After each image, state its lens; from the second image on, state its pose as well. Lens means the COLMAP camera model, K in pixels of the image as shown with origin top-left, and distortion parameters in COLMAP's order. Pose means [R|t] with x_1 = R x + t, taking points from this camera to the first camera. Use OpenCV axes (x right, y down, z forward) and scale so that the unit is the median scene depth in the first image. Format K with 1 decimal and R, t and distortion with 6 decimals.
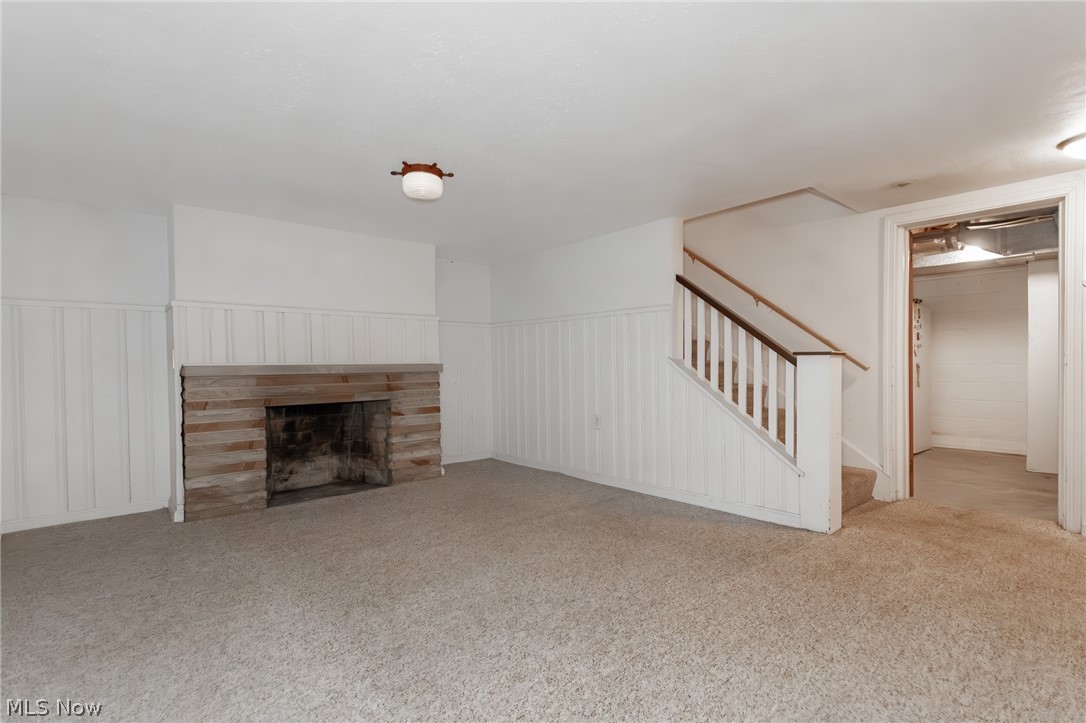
lens RADIAL K [[502.0, 0, 547.0], [0, 502.0, 370.0], [0, 0, 1]] dist [0.007316, -0.000388]
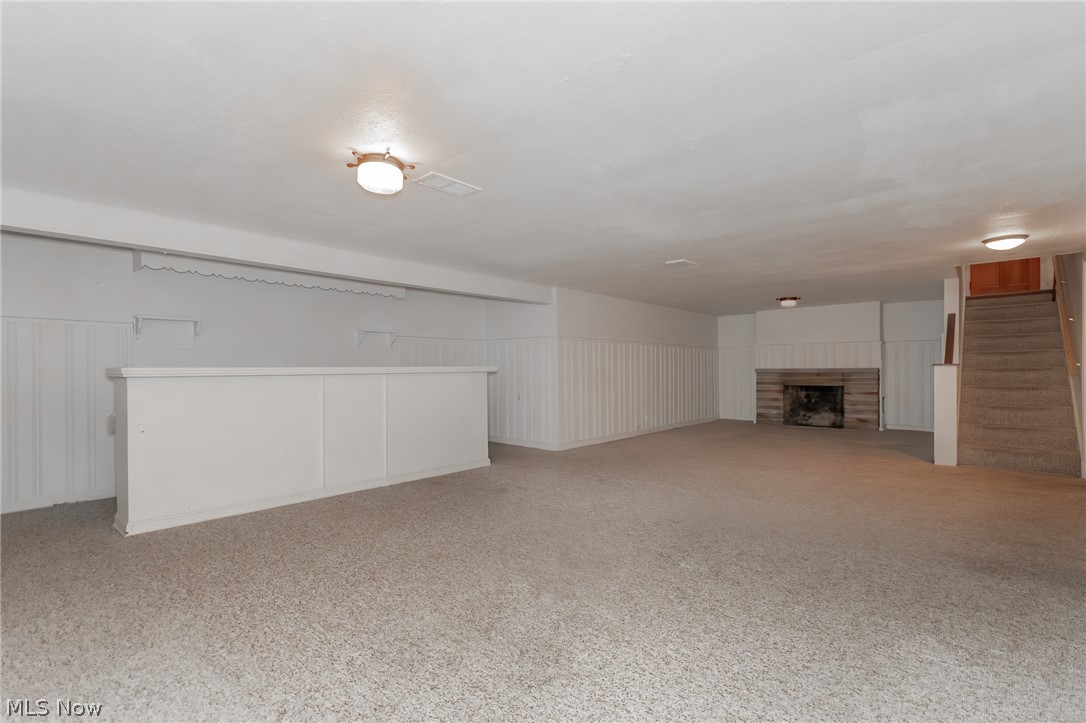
lens RADIAL K [[502.0, 0, 547.0], [0, 502.0, 370.0], [0, 0, 1]] dist [0.007316, -0.000388]
pose [[0.157655, 0.012129, -0.987420, 1.483434], [-0.004623, 0.999923, 0.011544, -0.022564], [0.987483, 0.002745, 0.157699, -0.481482]]
